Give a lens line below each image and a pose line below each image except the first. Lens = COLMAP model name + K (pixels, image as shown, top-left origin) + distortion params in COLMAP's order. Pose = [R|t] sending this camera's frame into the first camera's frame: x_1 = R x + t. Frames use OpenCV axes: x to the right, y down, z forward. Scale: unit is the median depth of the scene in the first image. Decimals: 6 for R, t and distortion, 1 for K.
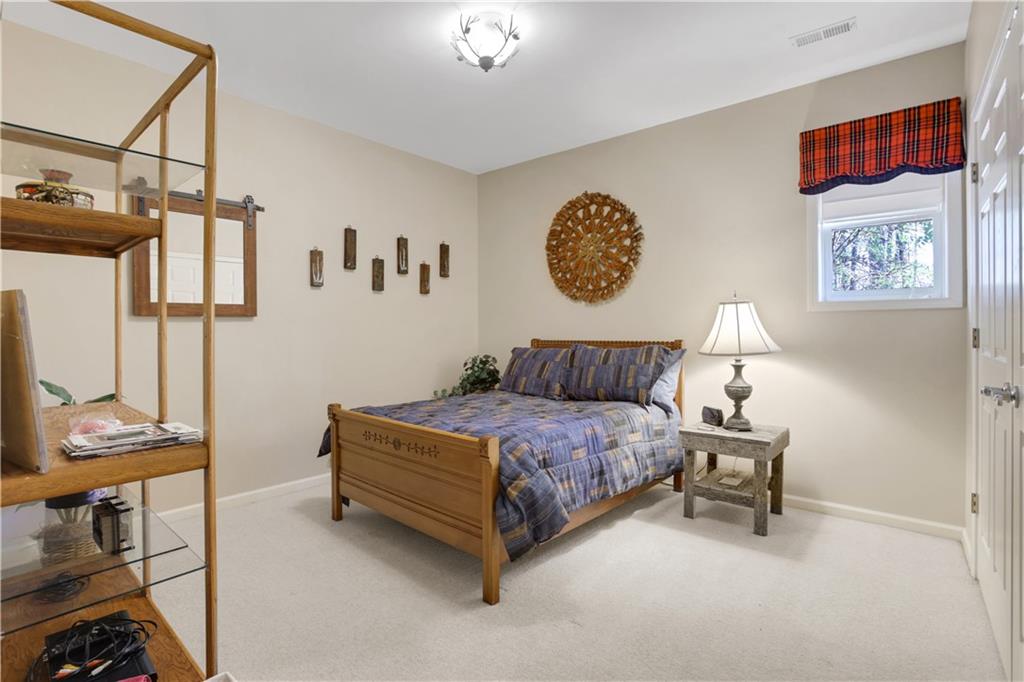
lens RADIAL K [[479.6, 0, 497.0], [0, 479.6, 331.5], [0, 0, 1]] dist [-0.027859, 0.000010]
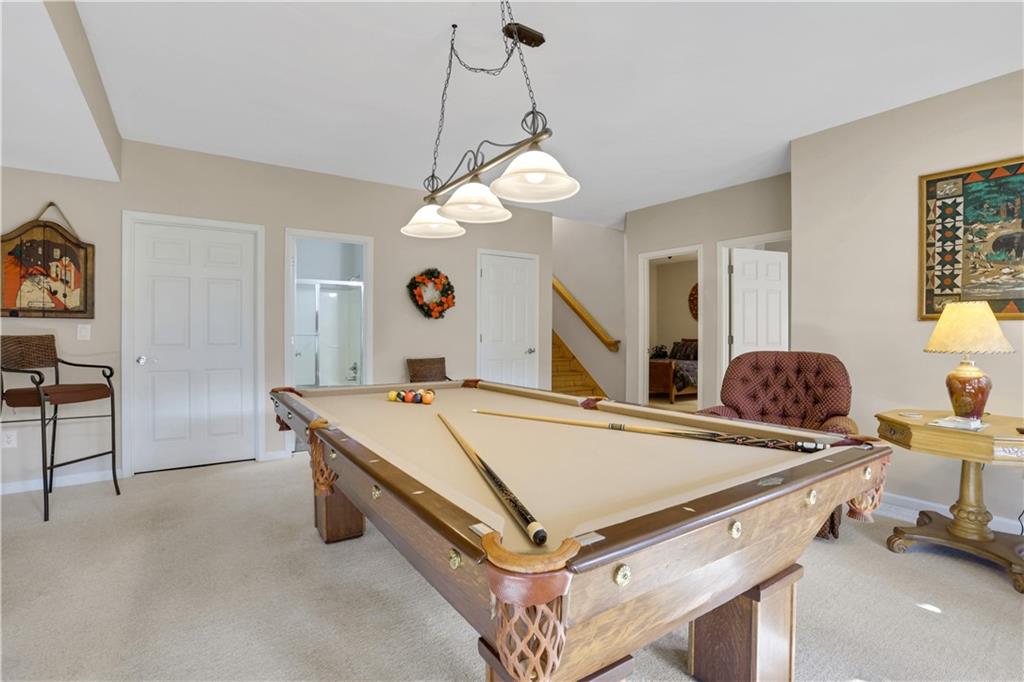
lens RADIAL K [[479.6, 0, 497.0], [0, 479.6, 331.5], [0, 0, 1]] dist [-0.027859, 0.000010]
pose [[0.959486, 0.007380, -0.281658, -0.171267], [-0.009206, 0.999944, -0.005159, -0.000242], [0.281605, 0.007543, 0.959501, -1.877956]]
